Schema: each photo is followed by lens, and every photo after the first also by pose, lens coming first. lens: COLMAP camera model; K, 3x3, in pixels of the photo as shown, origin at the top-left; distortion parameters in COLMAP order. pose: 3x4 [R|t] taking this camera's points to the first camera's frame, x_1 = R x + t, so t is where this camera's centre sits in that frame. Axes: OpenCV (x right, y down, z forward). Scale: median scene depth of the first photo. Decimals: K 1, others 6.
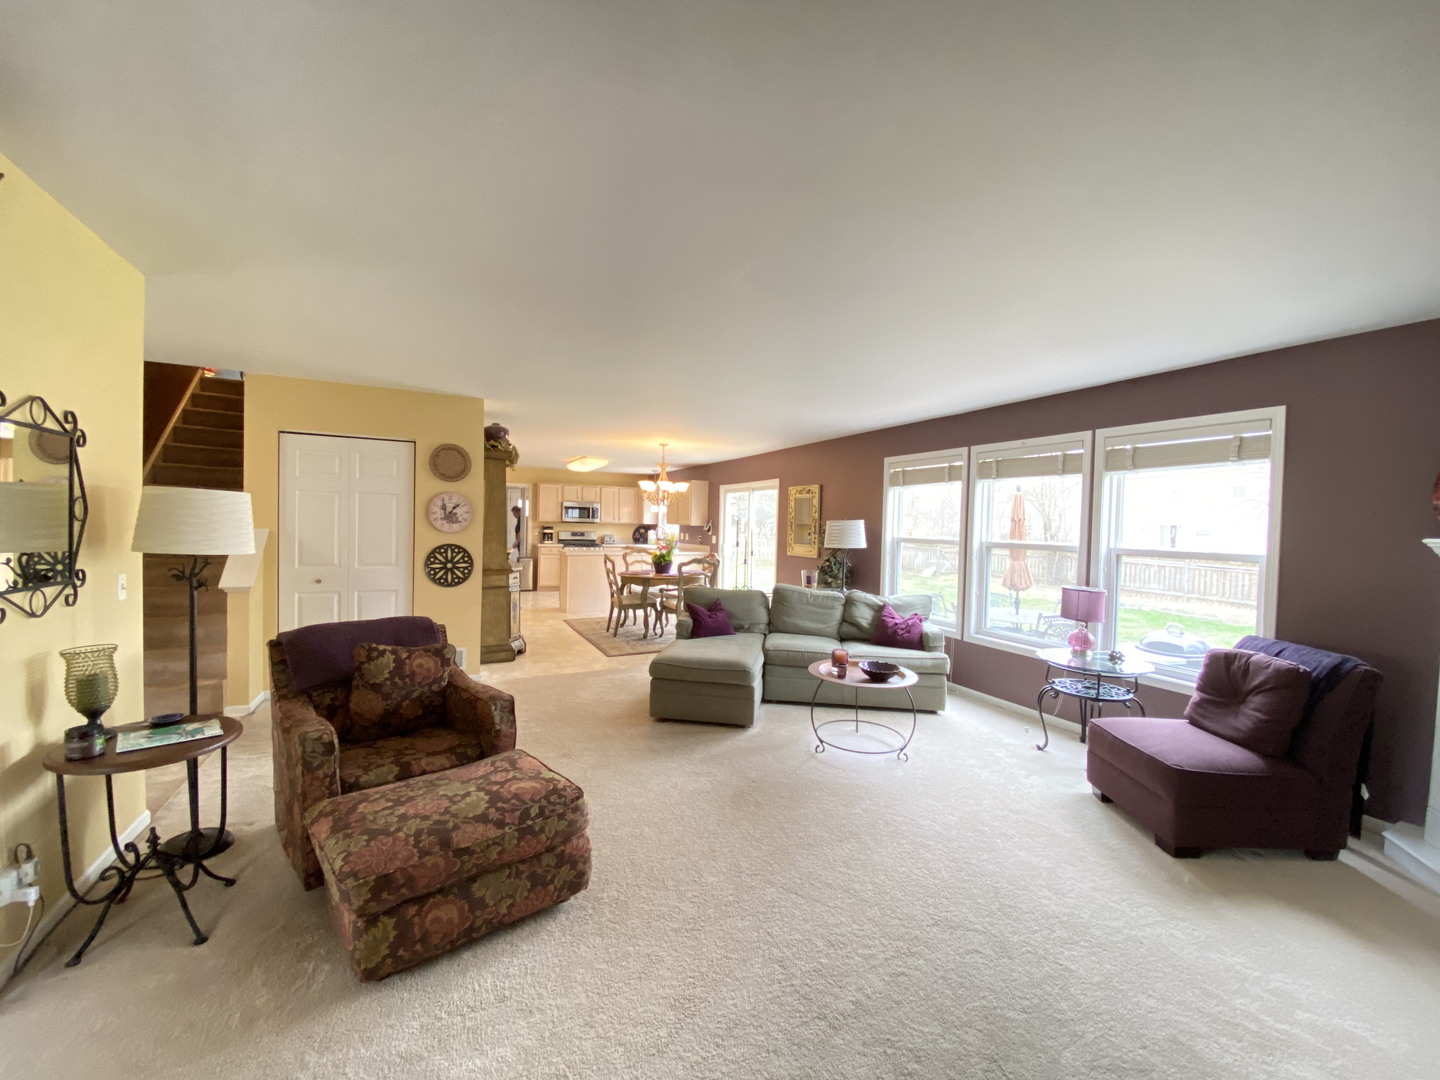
lens RADIAL K [[584.2, 0, 722.7], [0, 584.2, 537.9], [0, 0, 1]] dist [0.023307, -0.017056]
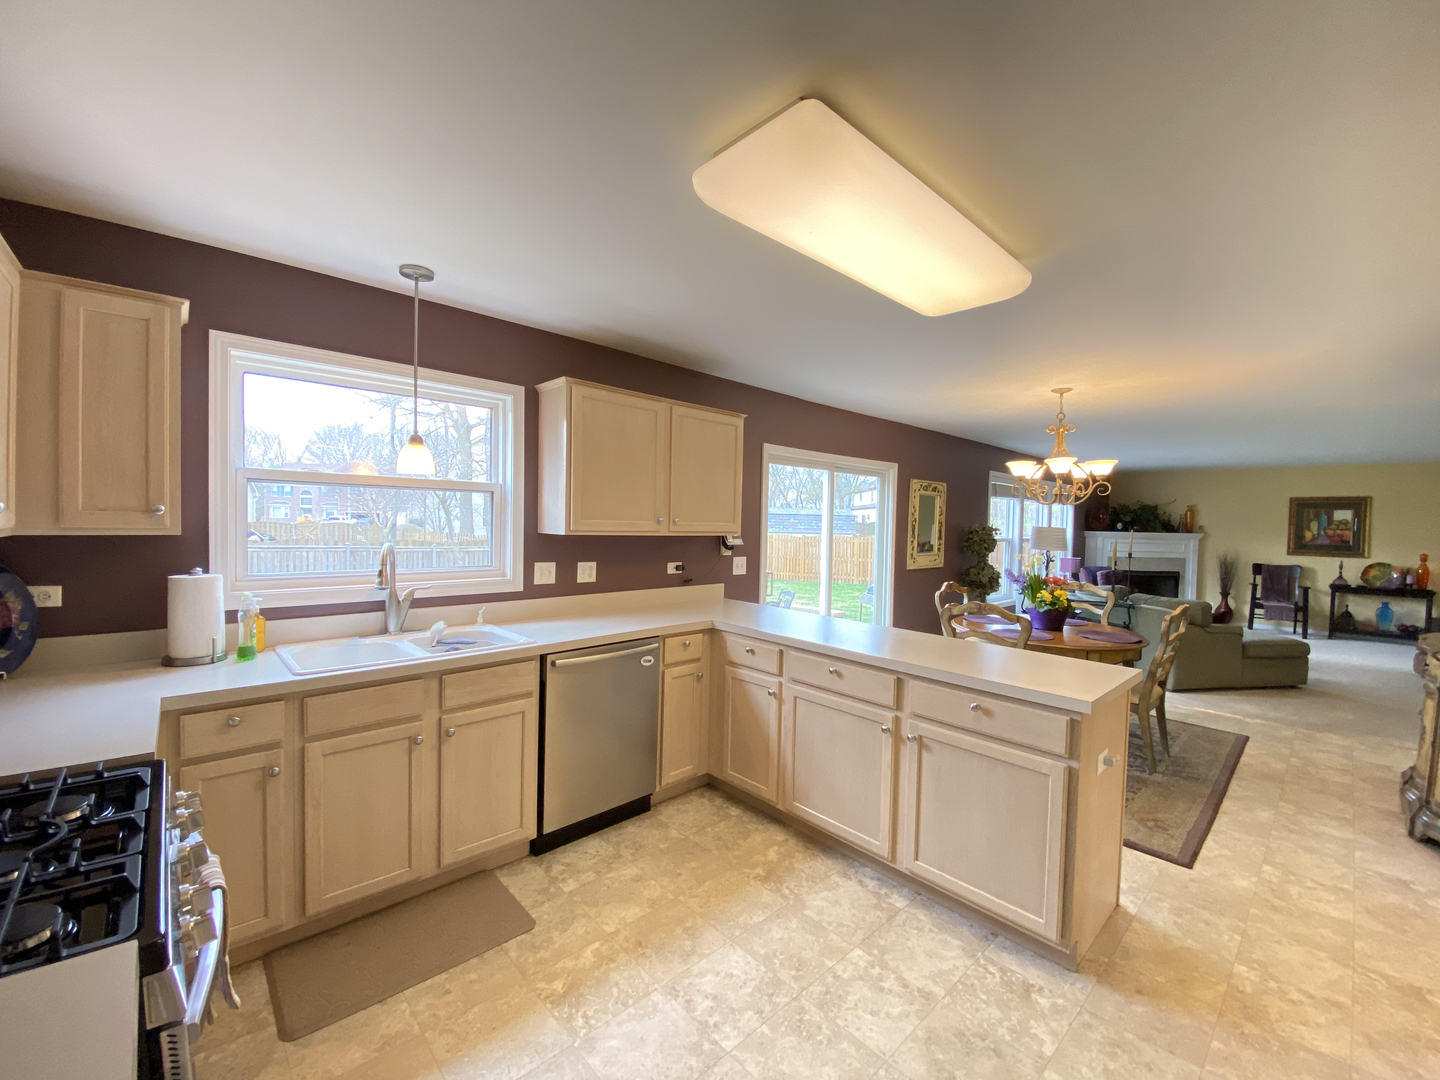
lens RADIAL K [[584.2, 0, 729.0], [0, 584.2, 547.9], [0, 0, 1]] dist [0.023307, -0.017056]
pose [[-0.305114, -0.066085, 0.950020, -0.849712], [-0.000821, 0.997607, 0.069132, -0.080896], [-0.952315, 0.020313, -0.304438, 2.314654]]
